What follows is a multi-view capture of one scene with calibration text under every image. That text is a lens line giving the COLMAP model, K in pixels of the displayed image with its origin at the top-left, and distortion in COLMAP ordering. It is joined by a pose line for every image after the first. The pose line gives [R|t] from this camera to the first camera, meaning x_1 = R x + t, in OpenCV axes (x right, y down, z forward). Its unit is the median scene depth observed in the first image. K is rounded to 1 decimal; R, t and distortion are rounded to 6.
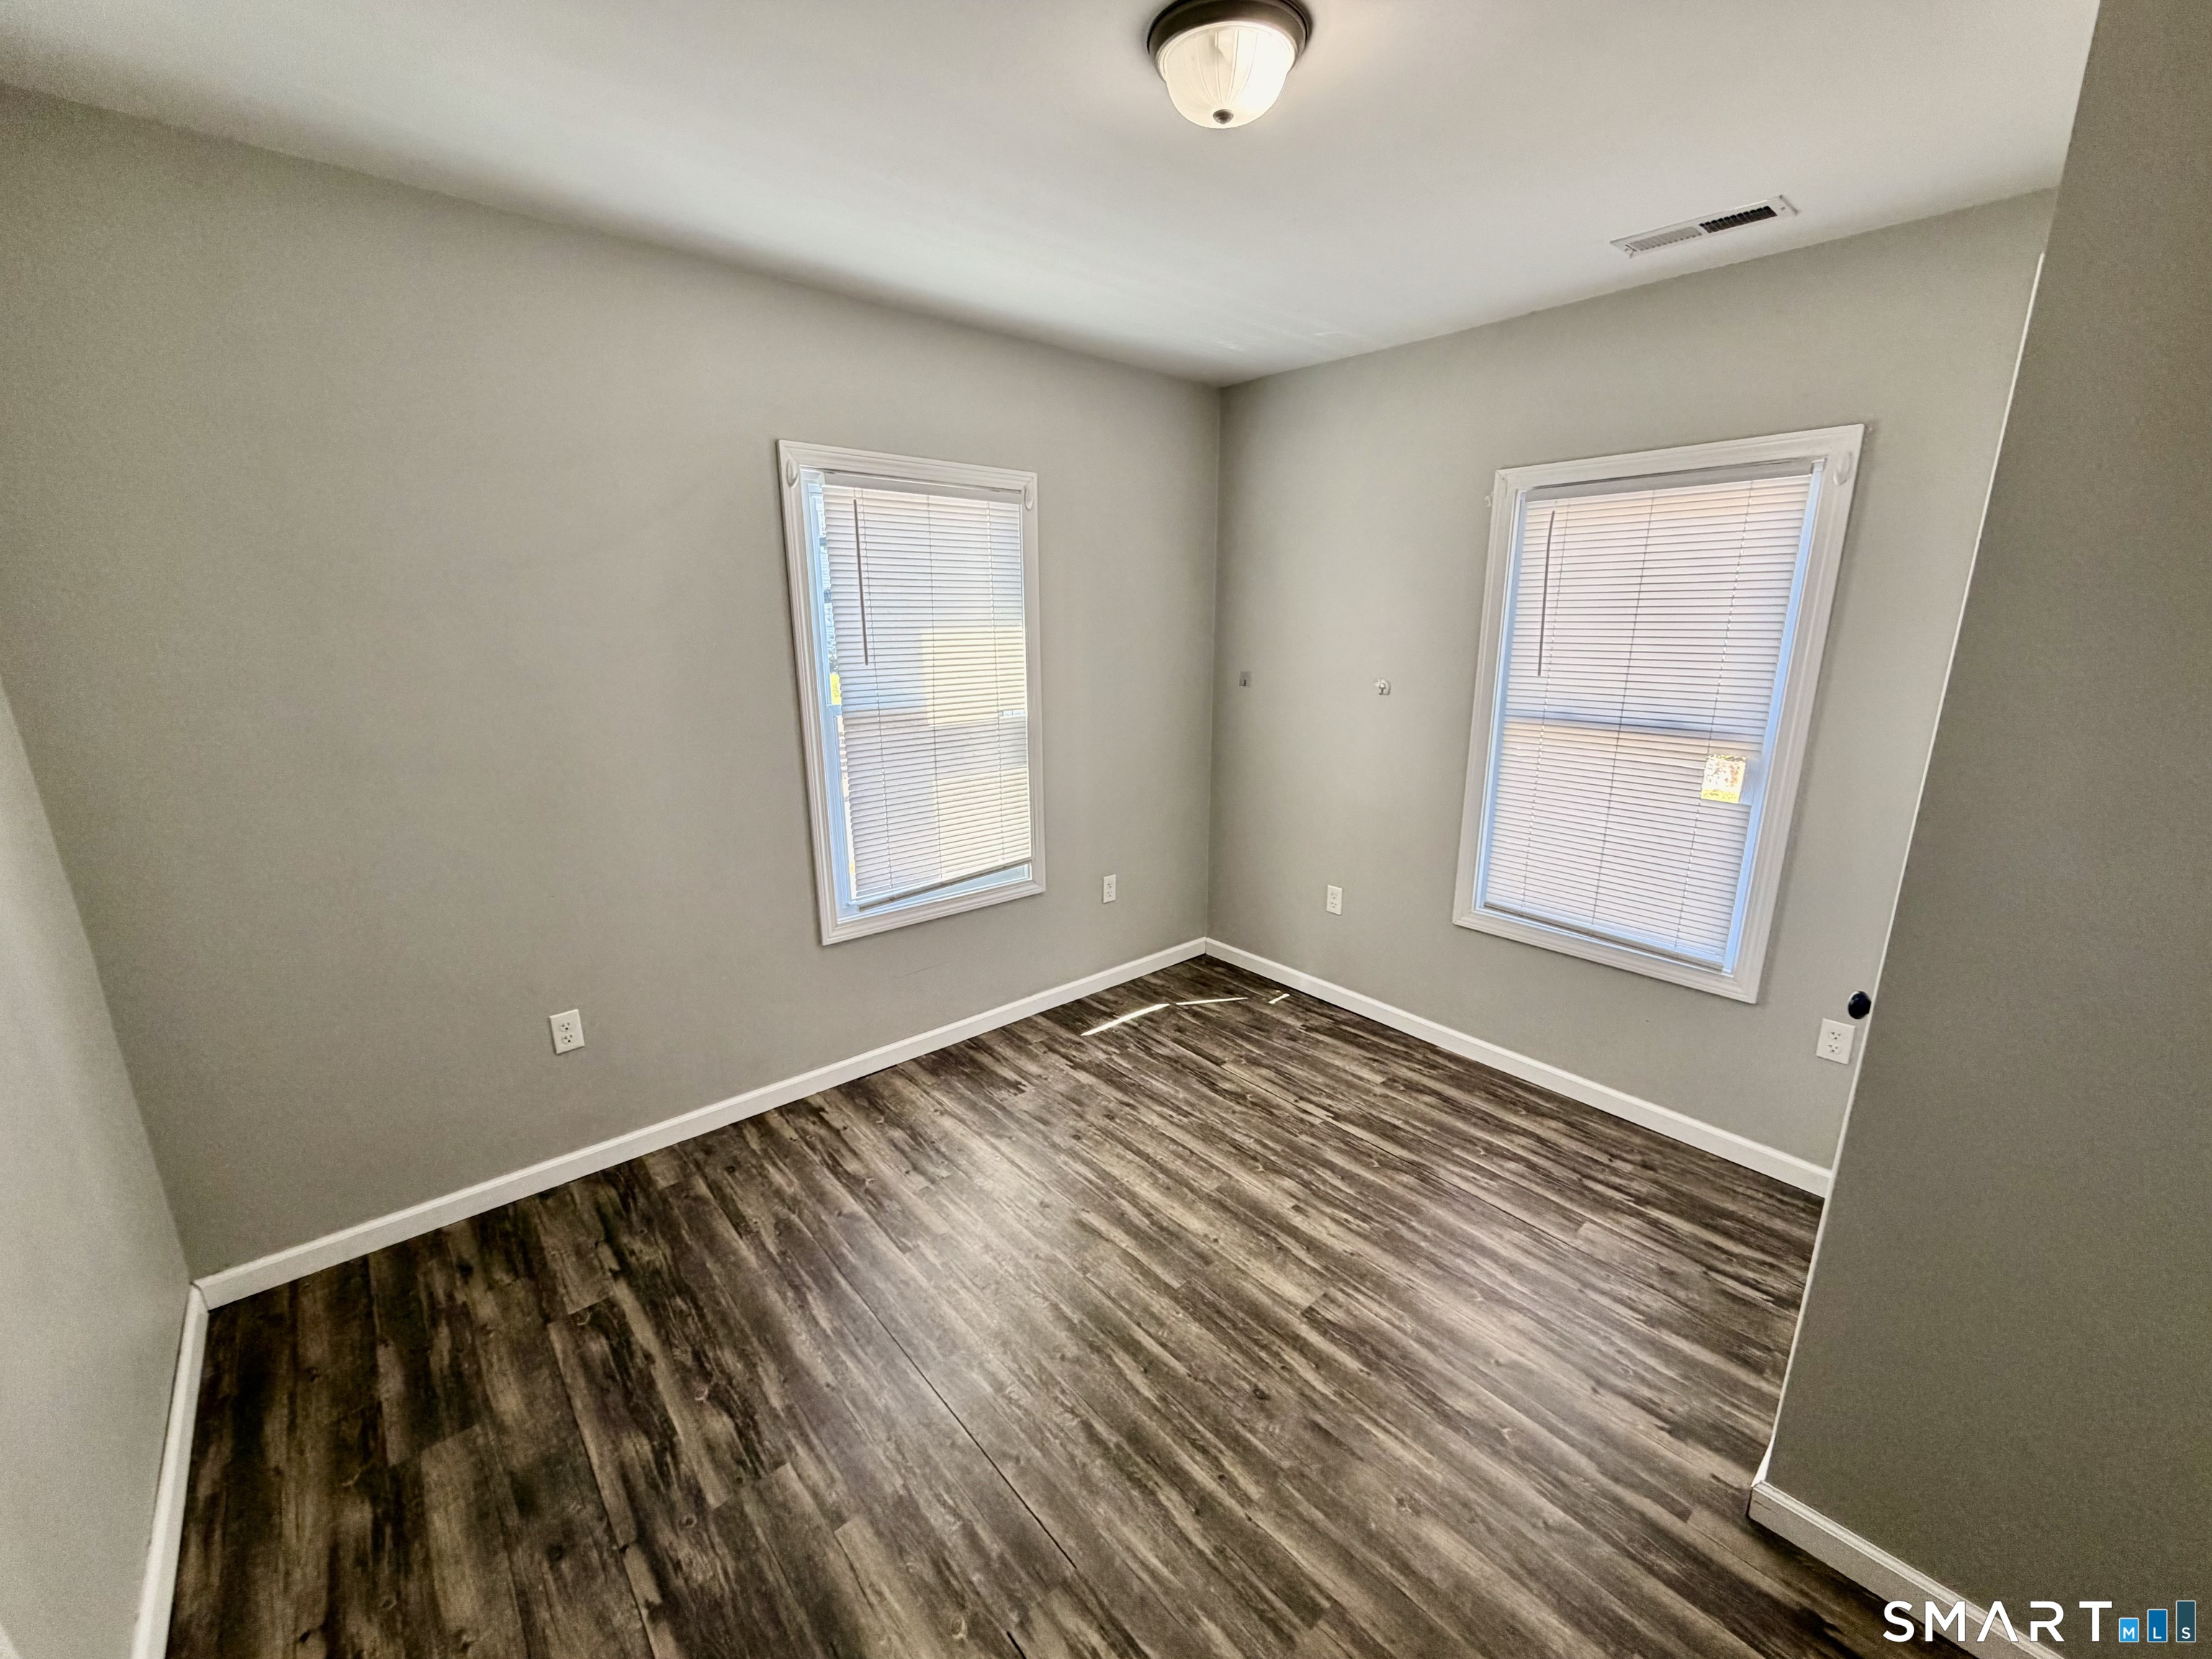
lens RADIAL K [[878.3, 0, 1099.6], [0, 878.3, 826.8], [0, 0, 1]] dist [-0.001590, 0.000329]
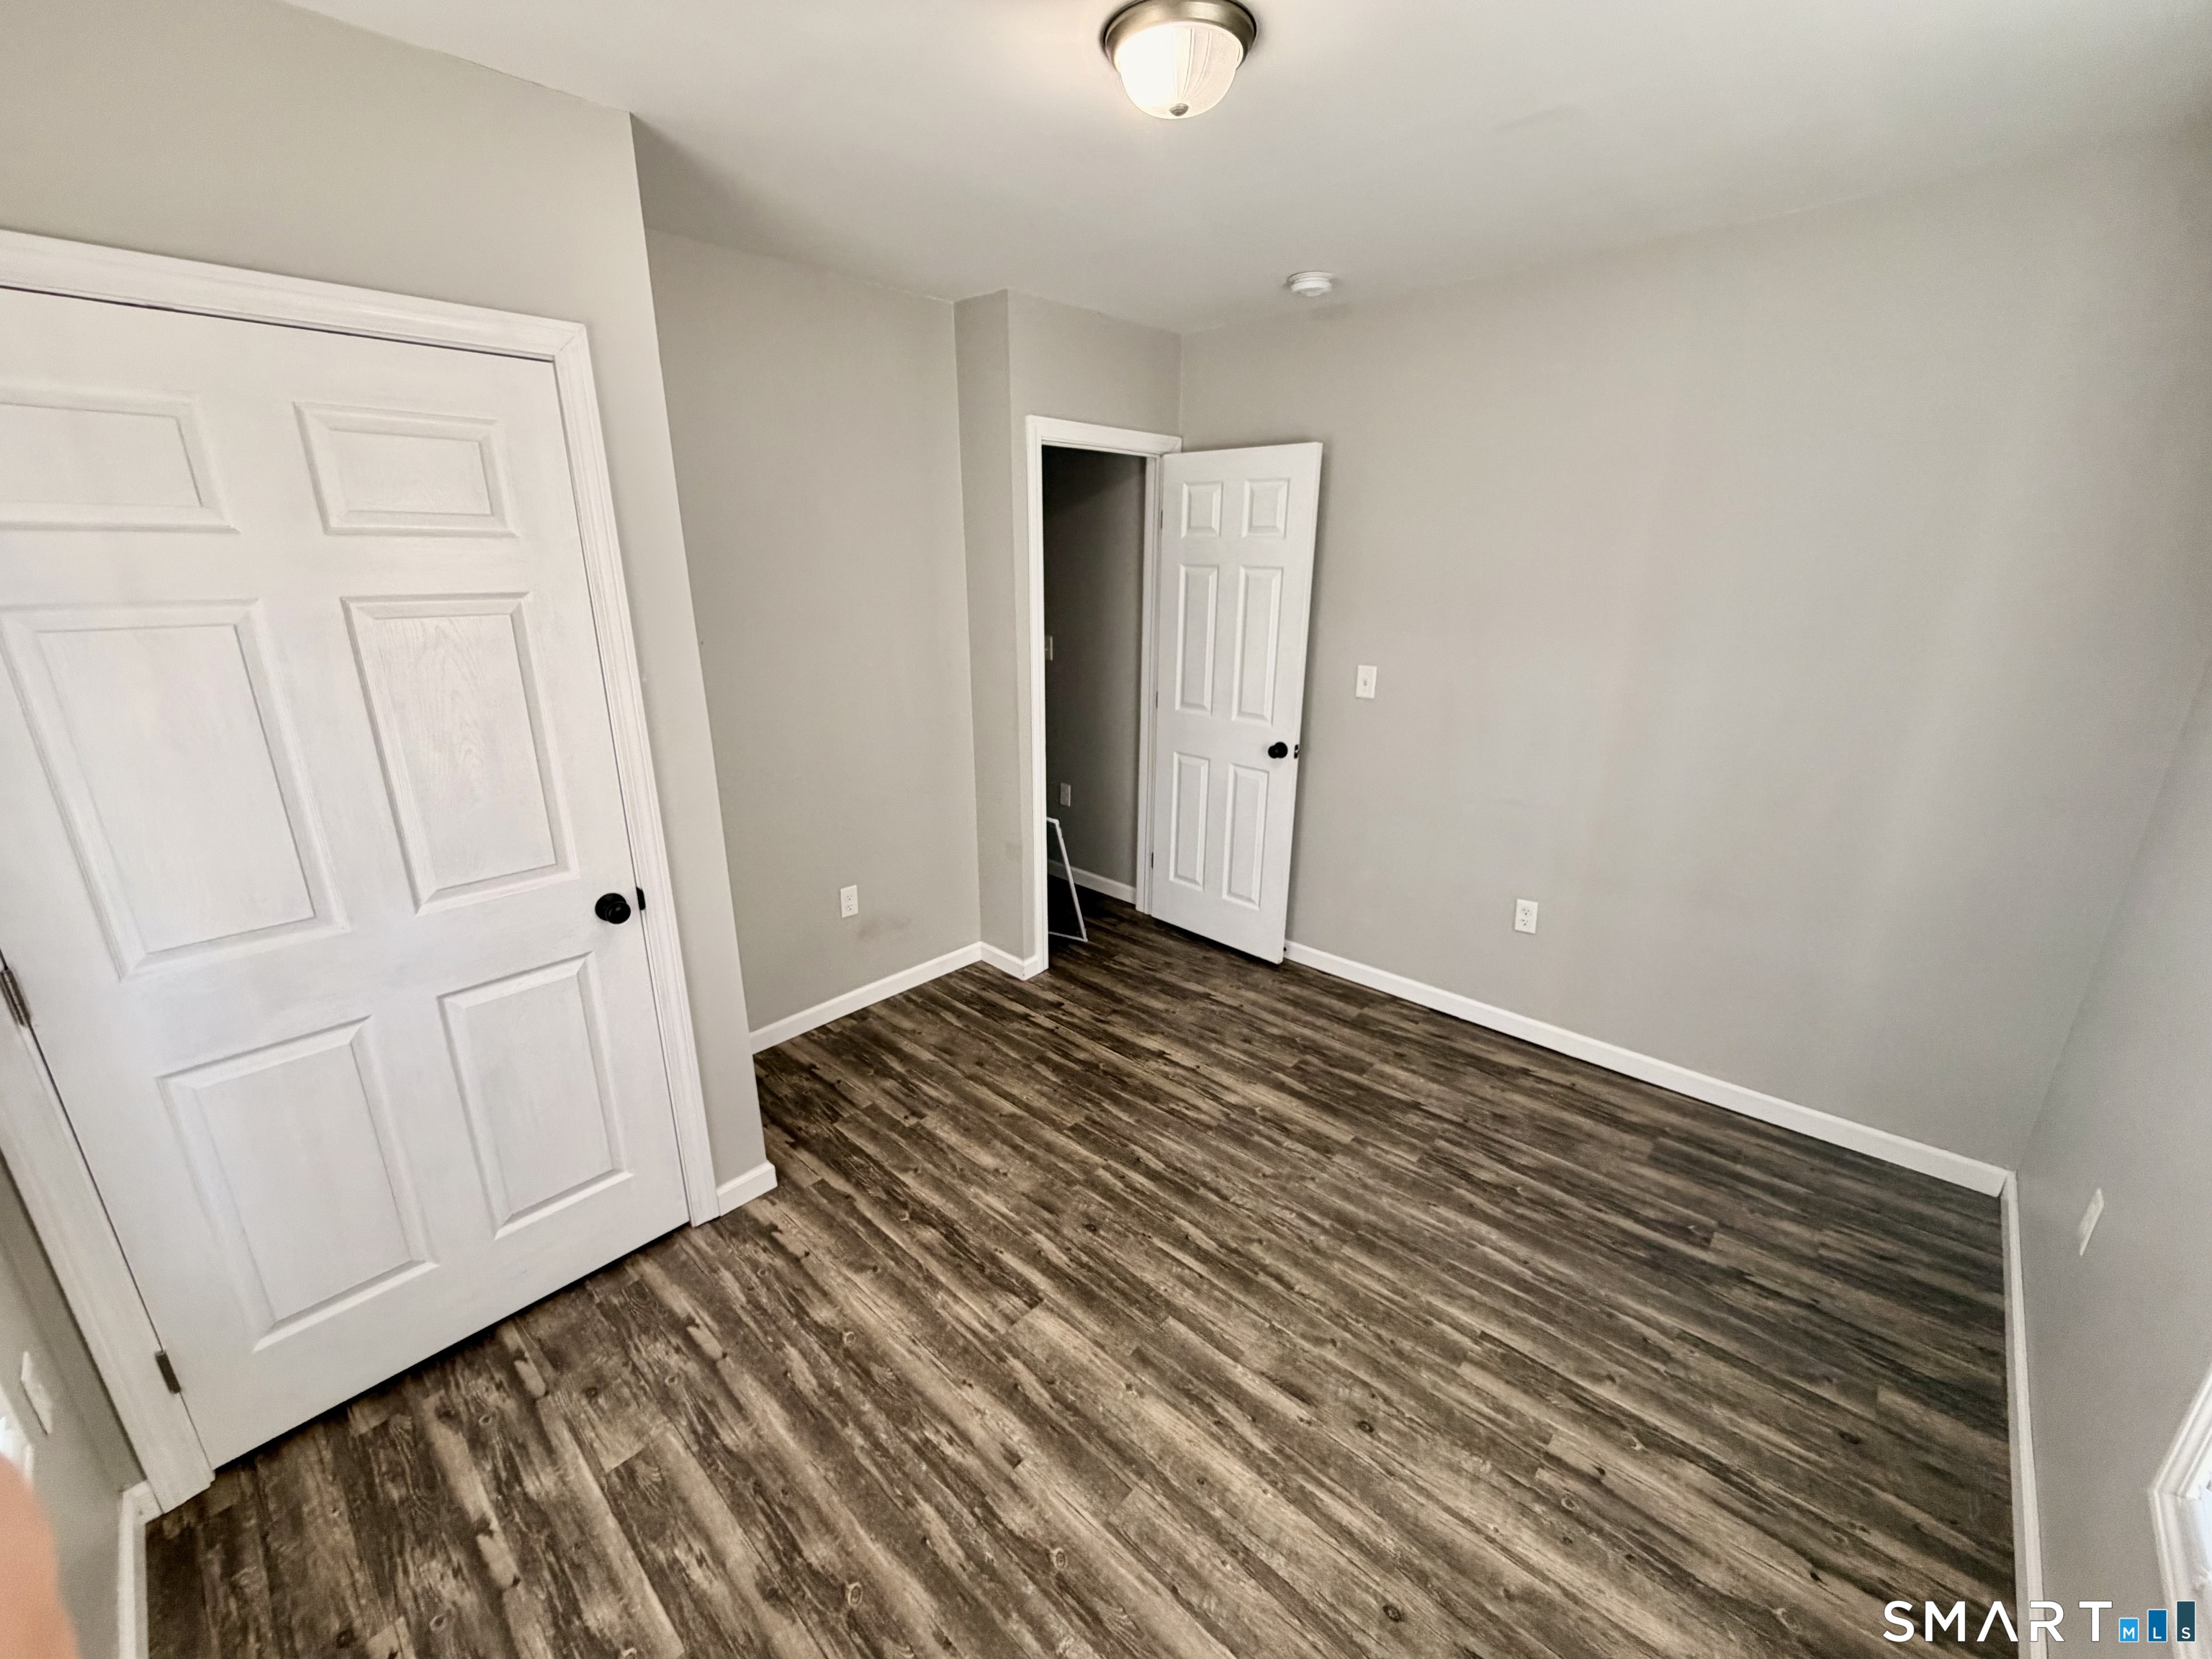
lens RADIAL K [[878.3, 0, 1099.6], [0, 878.3, 826.8], [0, 0, 1]] dist [-0.001590, 0.000329]
pose [[-0.994551, 0.033825, -0.098612, 0.243959], [-0.023878, 0.846848, 0.531299, -0.425914], [0.101480, 0.530759, -0.841426, 1.546953]]
